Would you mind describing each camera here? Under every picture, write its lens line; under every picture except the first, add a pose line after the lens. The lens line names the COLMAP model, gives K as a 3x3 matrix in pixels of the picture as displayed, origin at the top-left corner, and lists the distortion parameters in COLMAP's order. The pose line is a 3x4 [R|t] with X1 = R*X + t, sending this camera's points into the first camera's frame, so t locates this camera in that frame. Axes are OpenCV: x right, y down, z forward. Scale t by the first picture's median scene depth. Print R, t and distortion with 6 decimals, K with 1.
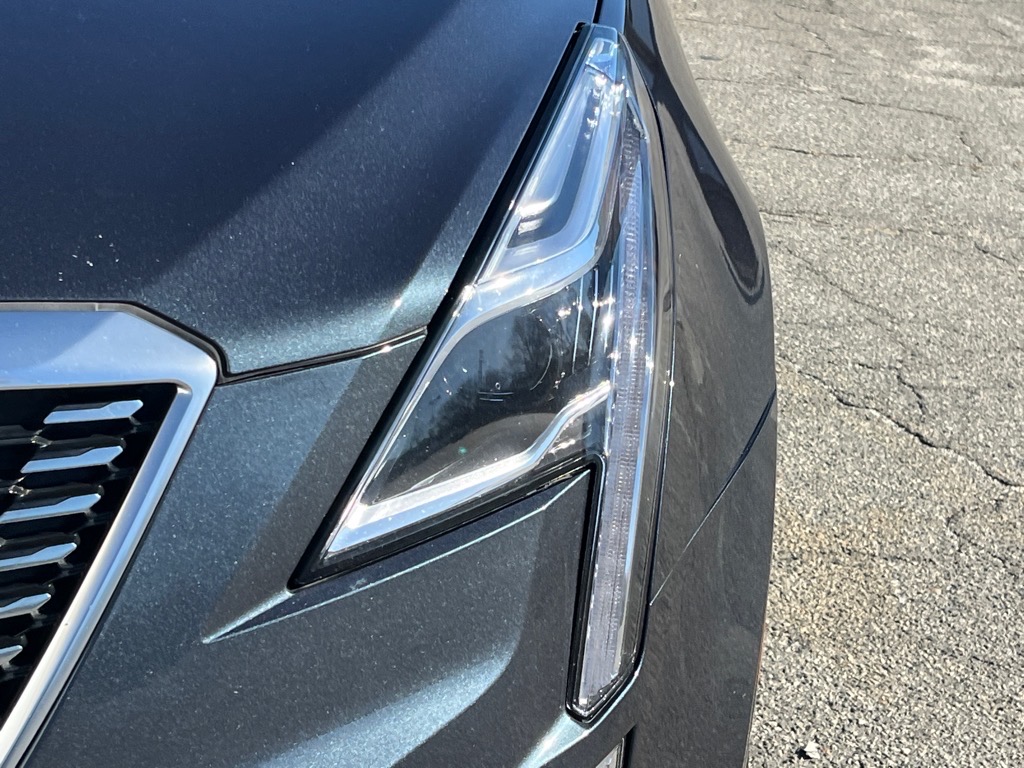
lens RADIAL K [[1956.3, 0, 512.0], [0, 1956.3, 384.0], [0, 0, 1]] dist [0.036181, -0.016092]
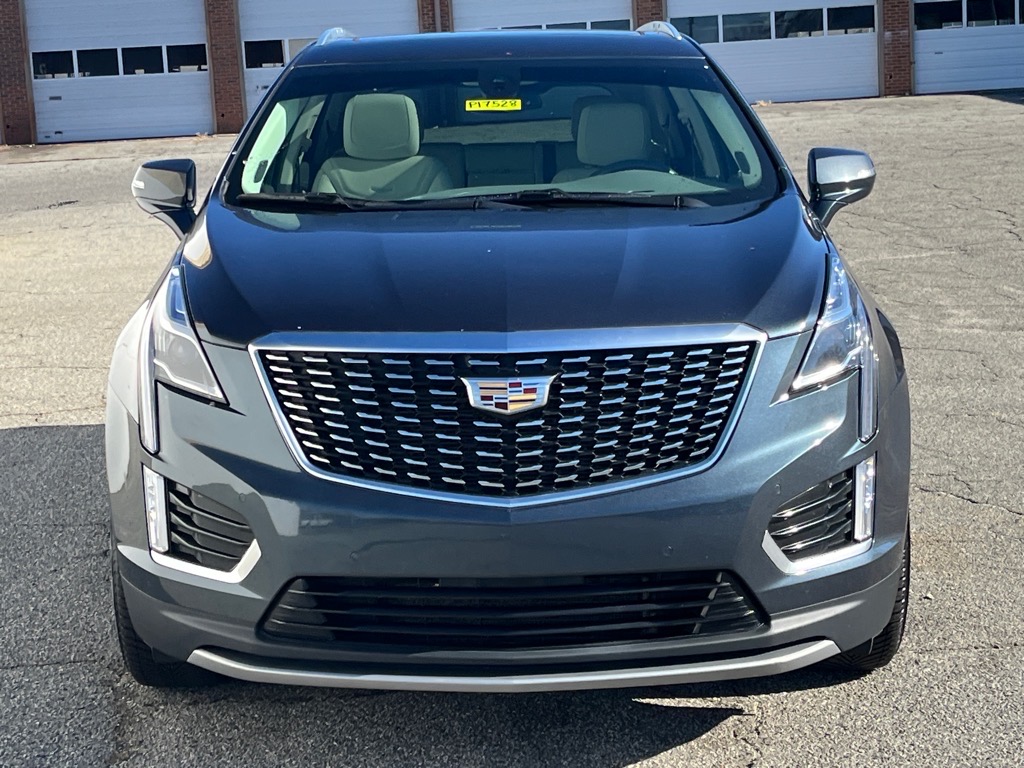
lens RADIAL K [[1956.3, 0, 512.0], [0, 1956.3, 384.0], [0, 0, 1]] dist [0.036181, -0.016092]
pose [[0.996268, -0.084320, -0.018421, -0.088295], [0.080036, 0.982453, -0.168464, 0.104301], [0.032302, 0.166361, 0.985536, -0.421197]]
